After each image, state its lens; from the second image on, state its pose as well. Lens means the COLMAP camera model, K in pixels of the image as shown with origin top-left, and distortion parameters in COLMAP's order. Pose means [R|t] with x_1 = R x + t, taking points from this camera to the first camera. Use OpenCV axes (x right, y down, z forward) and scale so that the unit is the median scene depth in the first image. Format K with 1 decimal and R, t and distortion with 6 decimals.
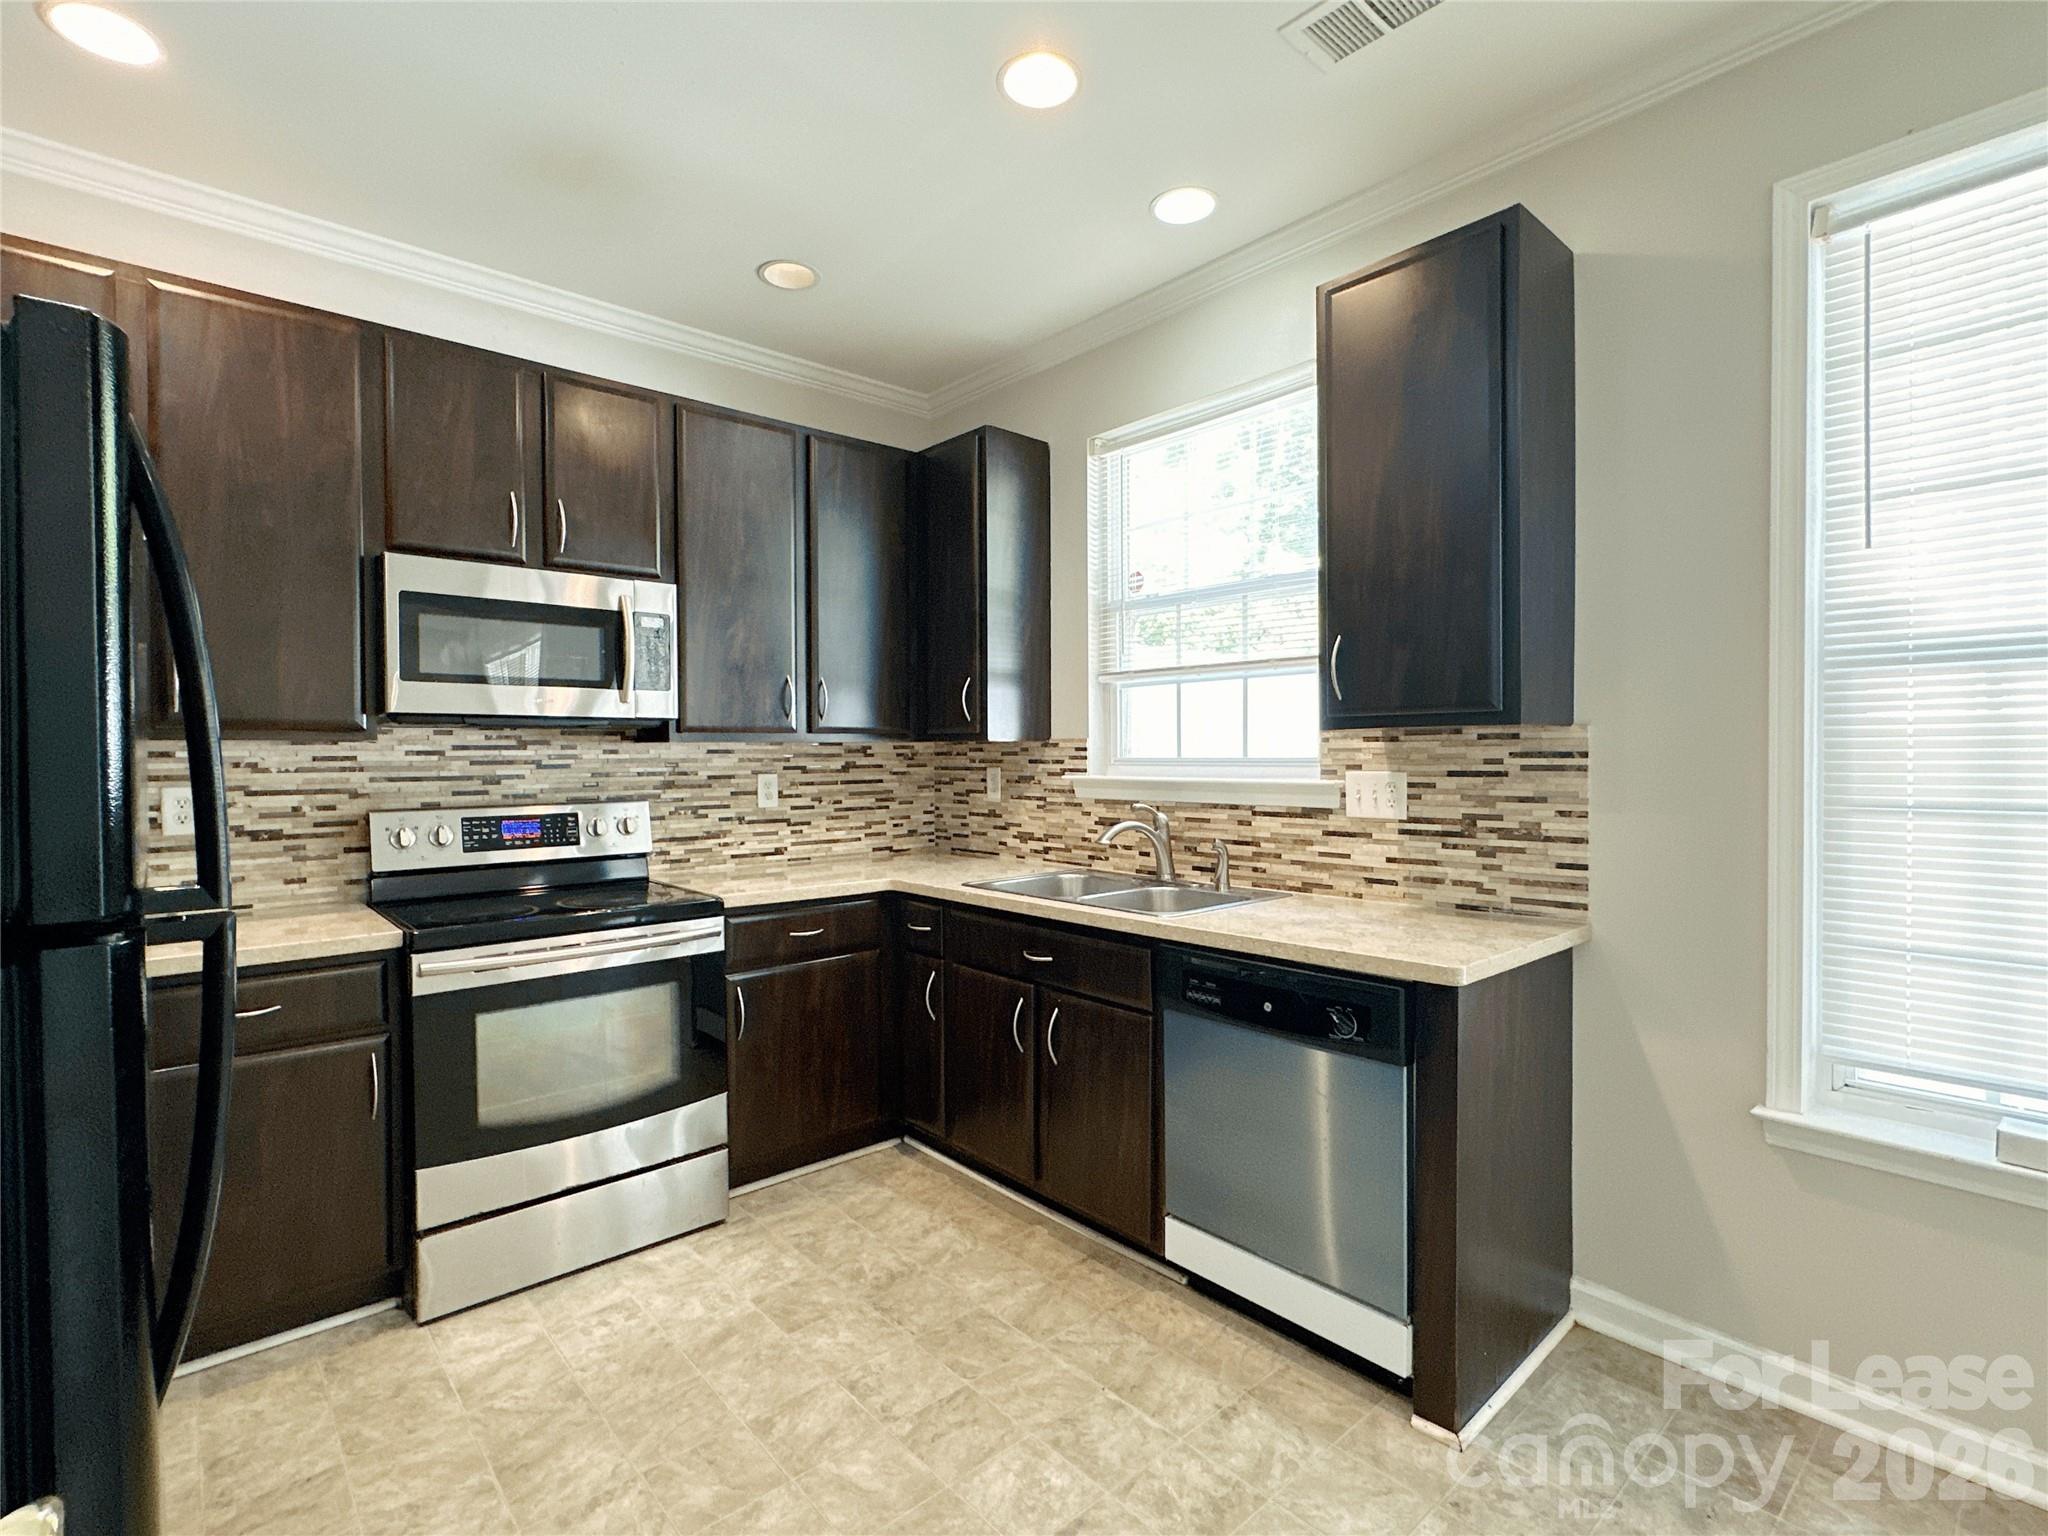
lens RADIAL K [[973.1, 0, 1020.8], [0, 973.1, 765.5], [0, 0, 1]] dist [-0.003156, -0.000099]
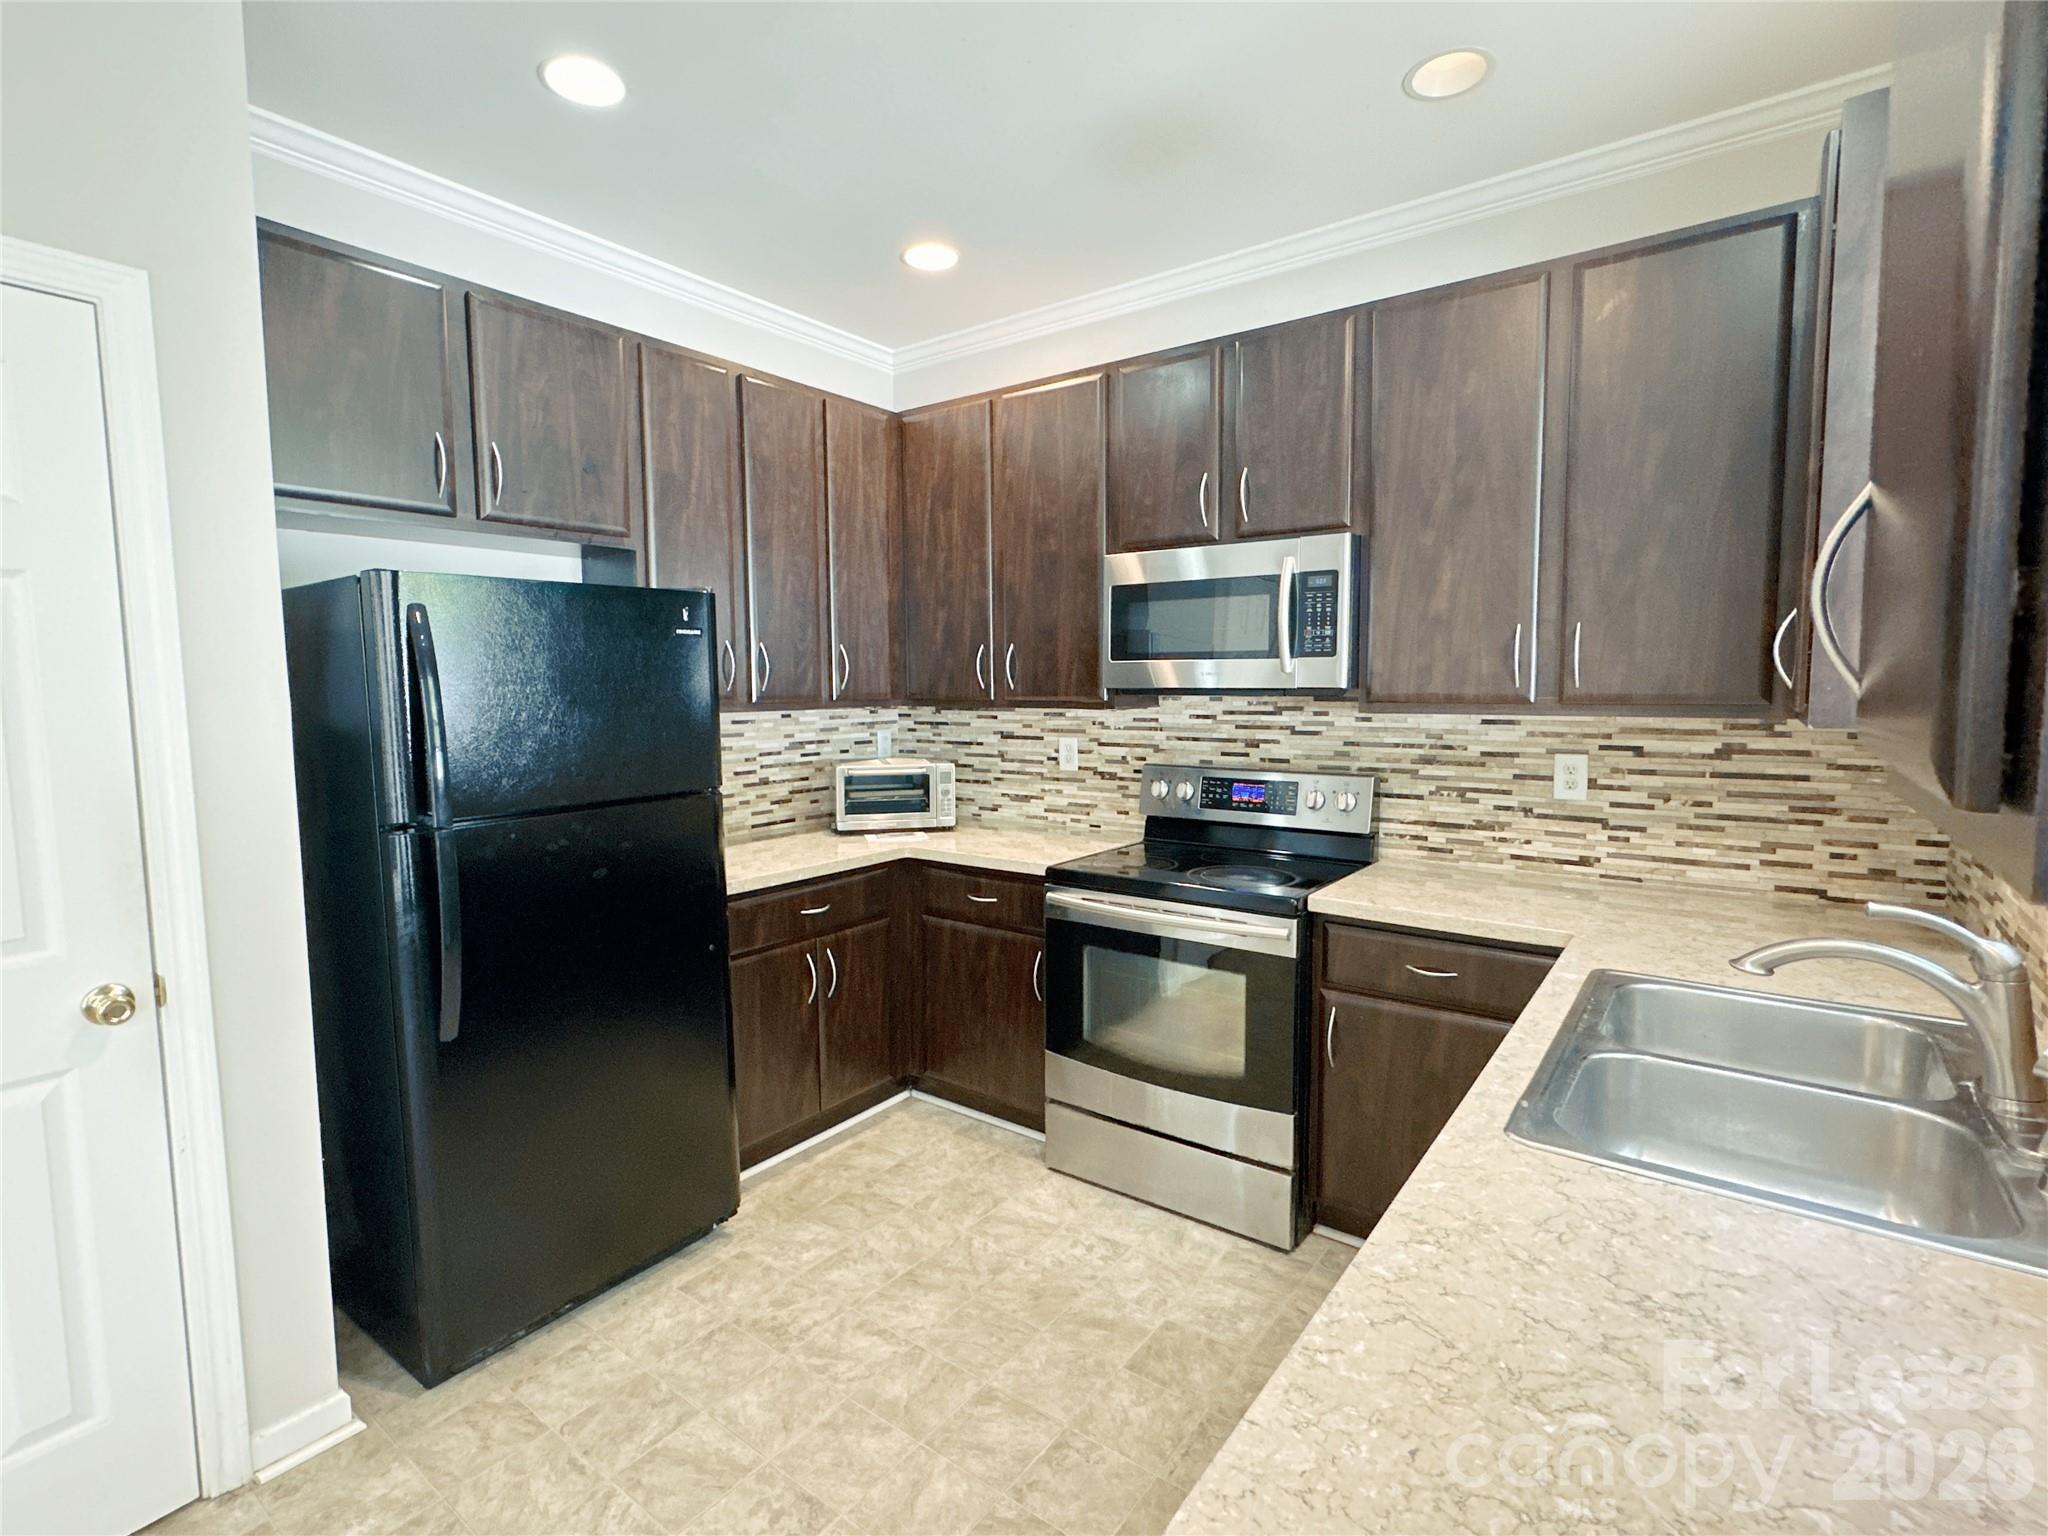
lens RADIAL K [[973.1, 0, 1019.8], [0, 973.1, 764.9], [0, 0, 1]] dist [-0.003156, -0.000099]
pose [[0.205871, 0.089548, -0.974473, 0.493998], [-0.007574, 0.995920, 0.089919, -0.061785], [0.978550, -0.011131, 0.205709, 0.591199]]
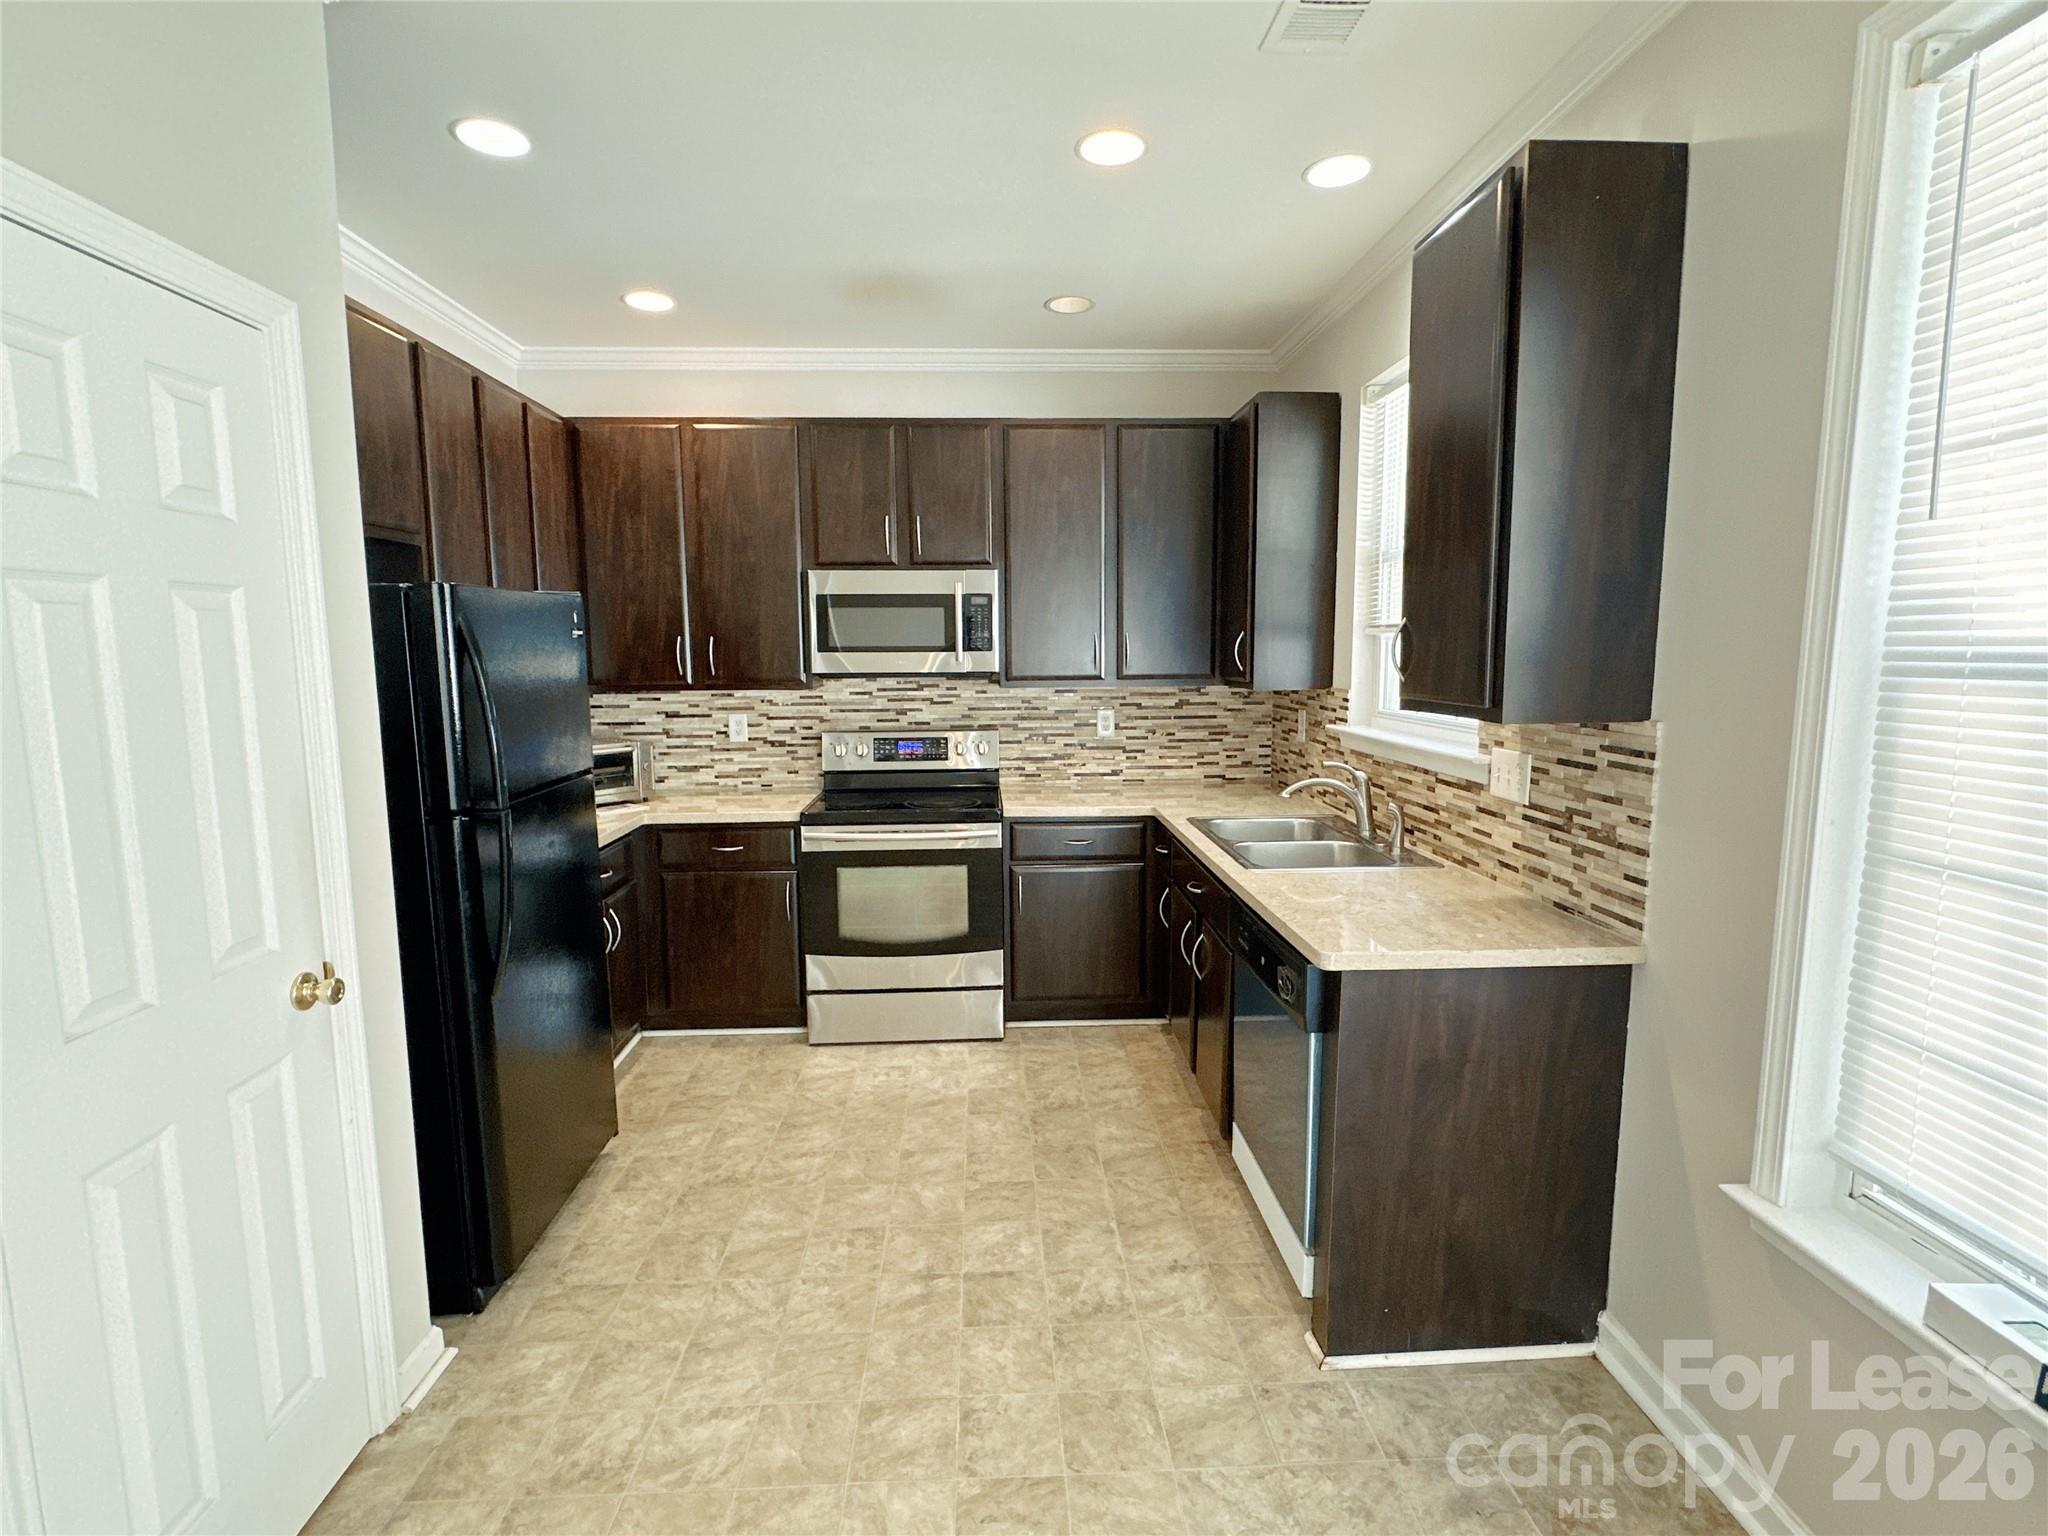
lens RADIAL K [[973.1, 0, 1020.9], [0, 973.1, 765.7], [0, 0, 1]] dist [-0.003156, -0.000099]
pose [[0.778573, 0.077018, -0.622810, 0.565531], [-0.005819, 0.993284, 0.115557, -0.082620], [0.627527, -0.086346, 0.773792, -0.023893]]
